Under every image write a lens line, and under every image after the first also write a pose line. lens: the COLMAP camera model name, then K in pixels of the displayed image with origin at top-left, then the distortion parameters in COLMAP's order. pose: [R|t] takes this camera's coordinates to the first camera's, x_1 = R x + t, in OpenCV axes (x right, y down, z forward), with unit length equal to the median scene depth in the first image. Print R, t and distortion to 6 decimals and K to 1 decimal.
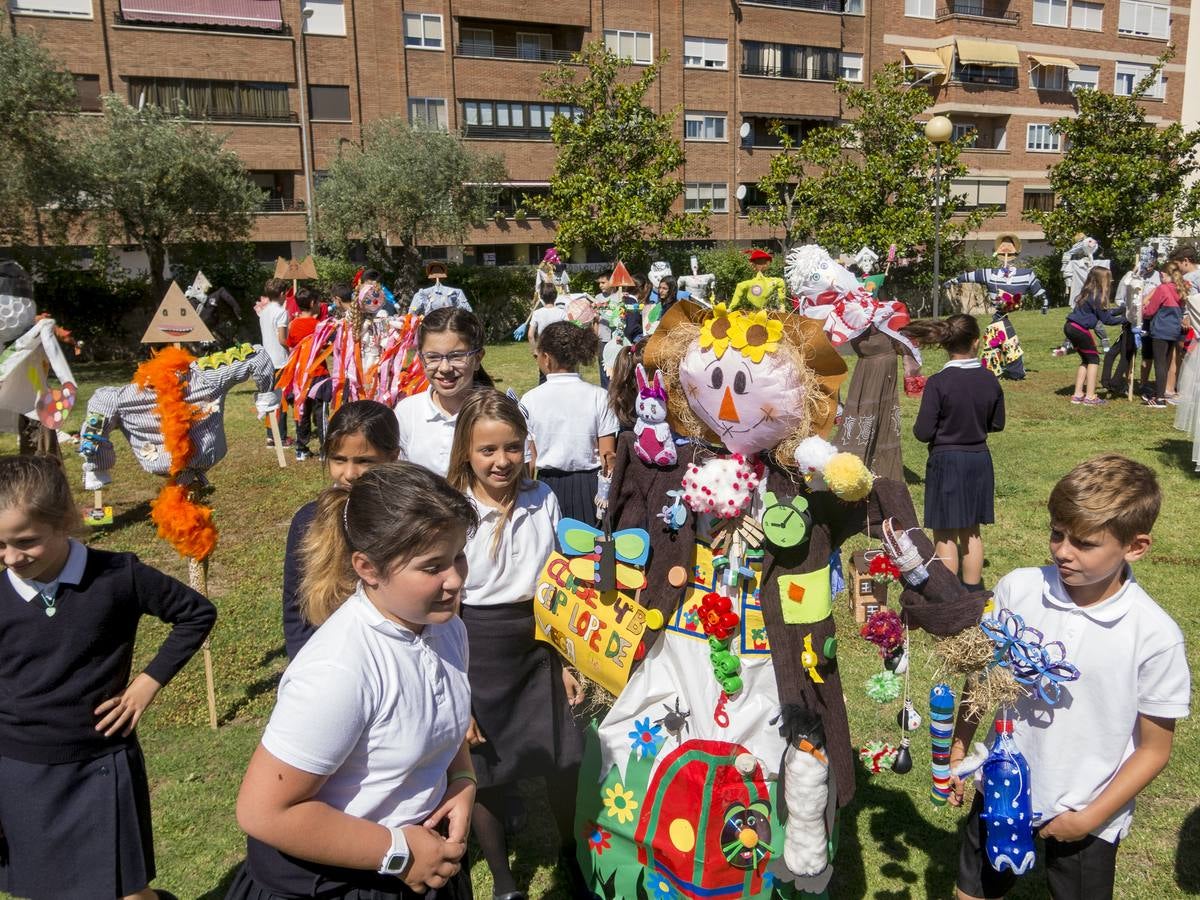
lens RADIAL K [[1012.3, 0, 606.4], [0, 1012.3, 445.5], [0, 0, 1]] dist [-0.012198, 0.021359]
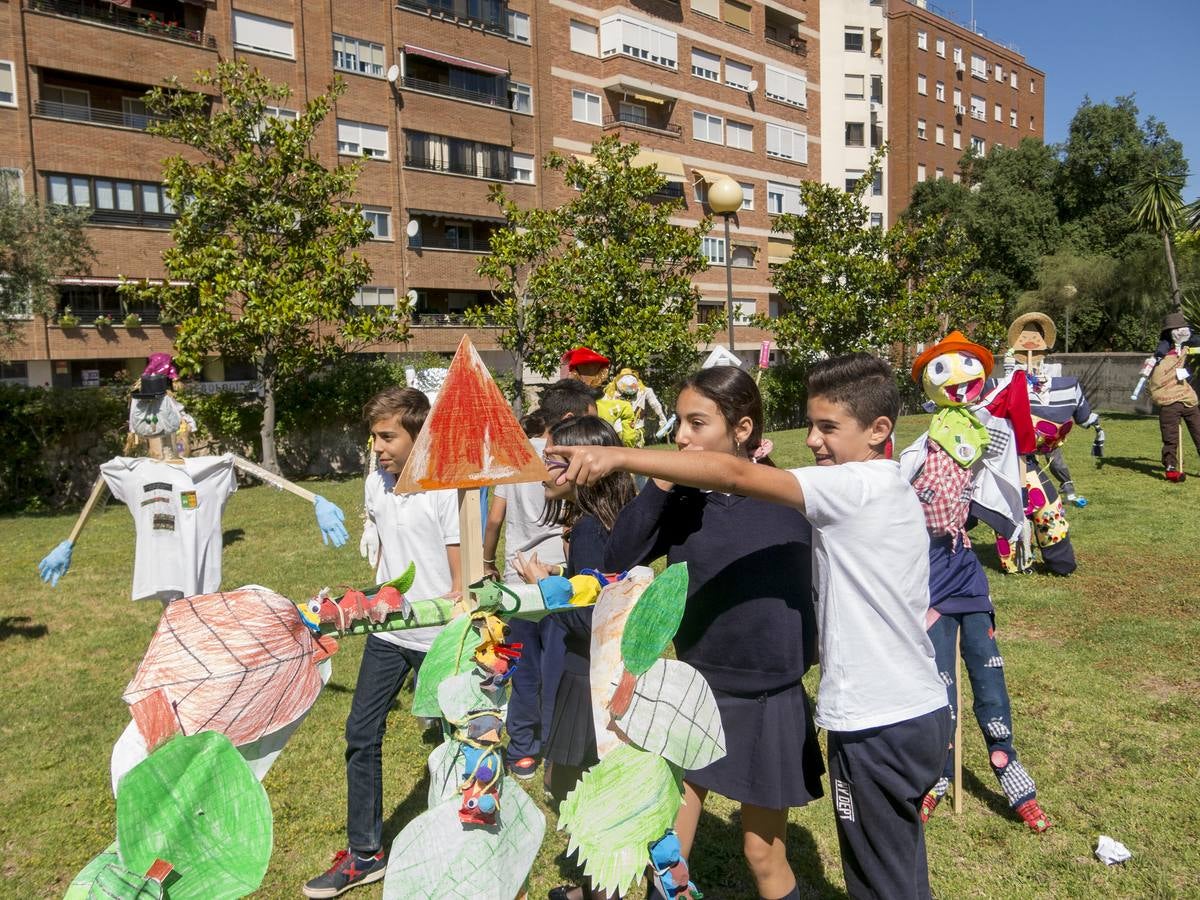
lens RADIAL K [[1012.3, 0, 592.8], [0, 1012.3, 442.5], [0, 0, 1]] dist [-0.012198, 0.021359]
pose [[0.945634, -0.032157, 0.323639, -0.004441], [0.069450, 0.992113, -0.104347, -0.027079], [-0.317731, 0.121151, 0.940409, 0.153828]]
